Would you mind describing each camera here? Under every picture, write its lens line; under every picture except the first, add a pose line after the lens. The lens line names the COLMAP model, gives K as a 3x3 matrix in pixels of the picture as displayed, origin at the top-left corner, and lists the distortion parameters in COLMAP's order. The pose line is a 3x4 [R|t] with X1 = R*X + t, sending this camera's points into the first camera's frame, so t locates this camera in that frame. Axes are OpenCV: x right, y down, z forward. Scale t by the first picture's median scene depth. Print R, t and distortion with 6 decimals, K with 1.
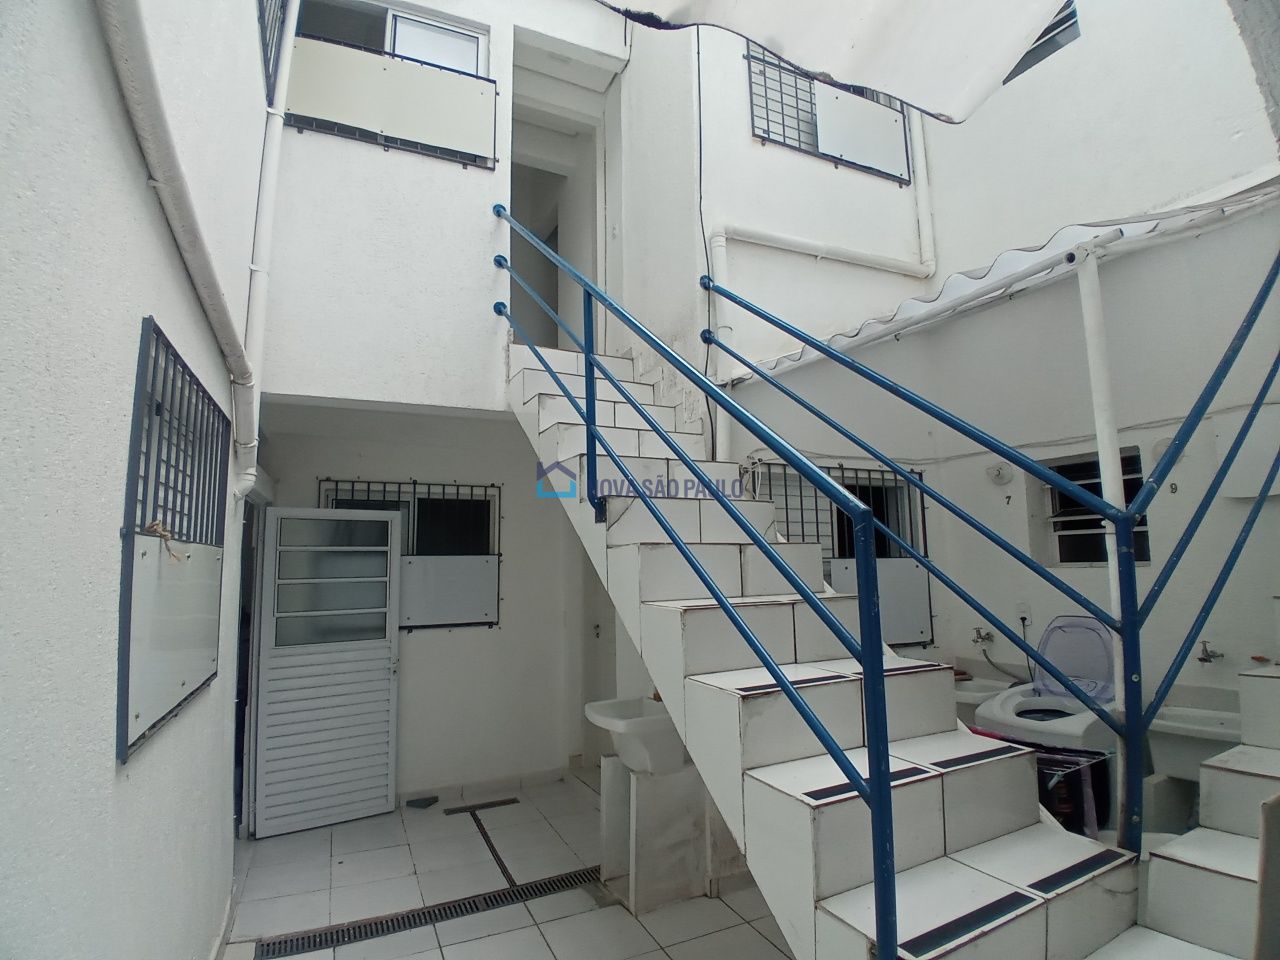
lens RADIAL K [[631.2, 0, 640.0], [0, 631.2, 480.0], [0, 0, 1]] dist [0.019319, -0.057078]
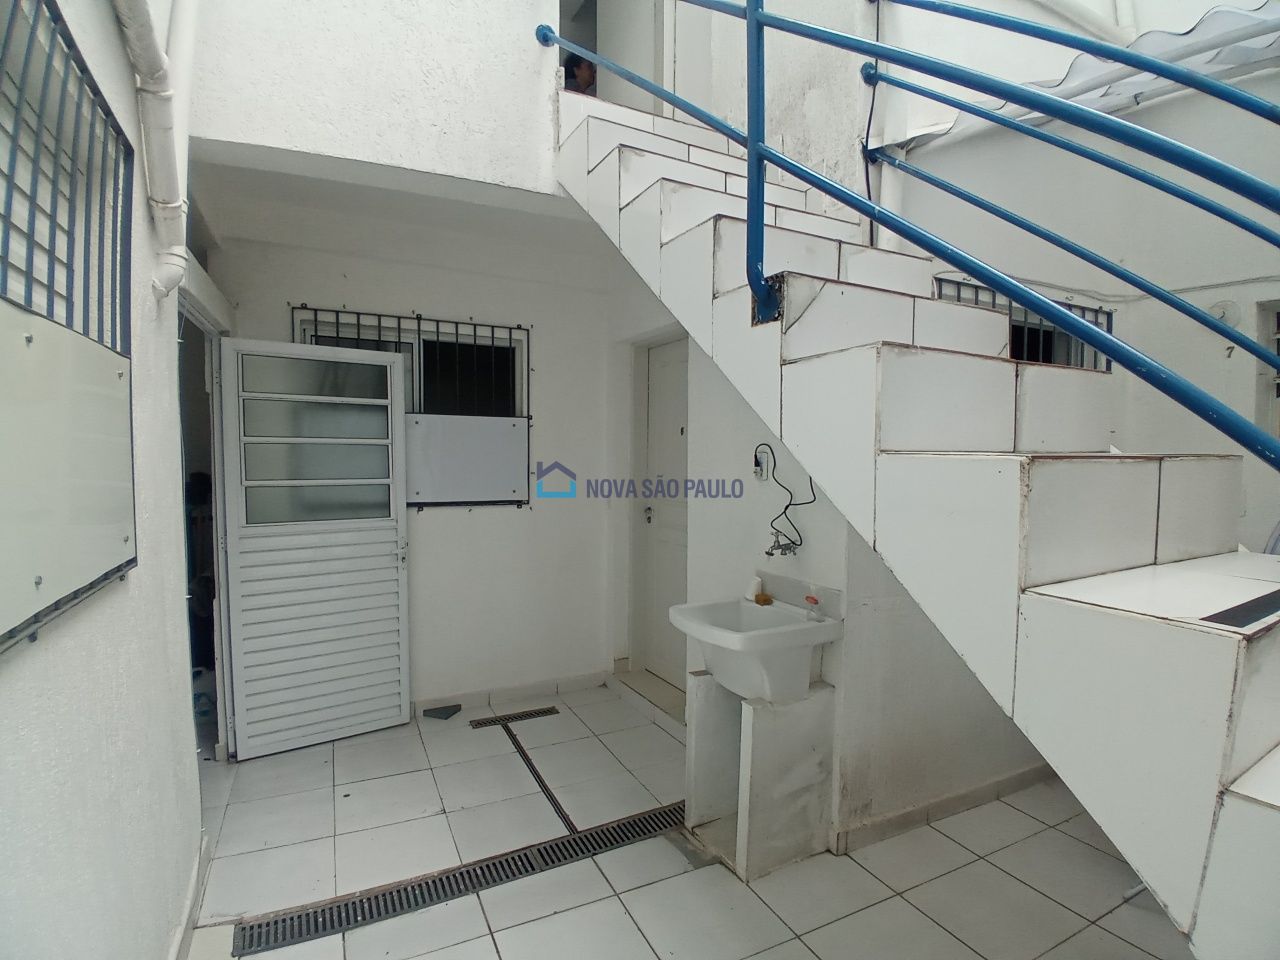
lens RADIAL K [[652.9, 0, 640.0], [0, 652.9, 480.0], [0, 0, 1]] dist [0.021746, -0.063899]
pose [[0.999770, 0.021118, 0.003816, -0.111397], [-0.021459, 0.984925, 0.171646, 0.068316], [-0.000134, -0.171688, 0.985151, 0.240216]]
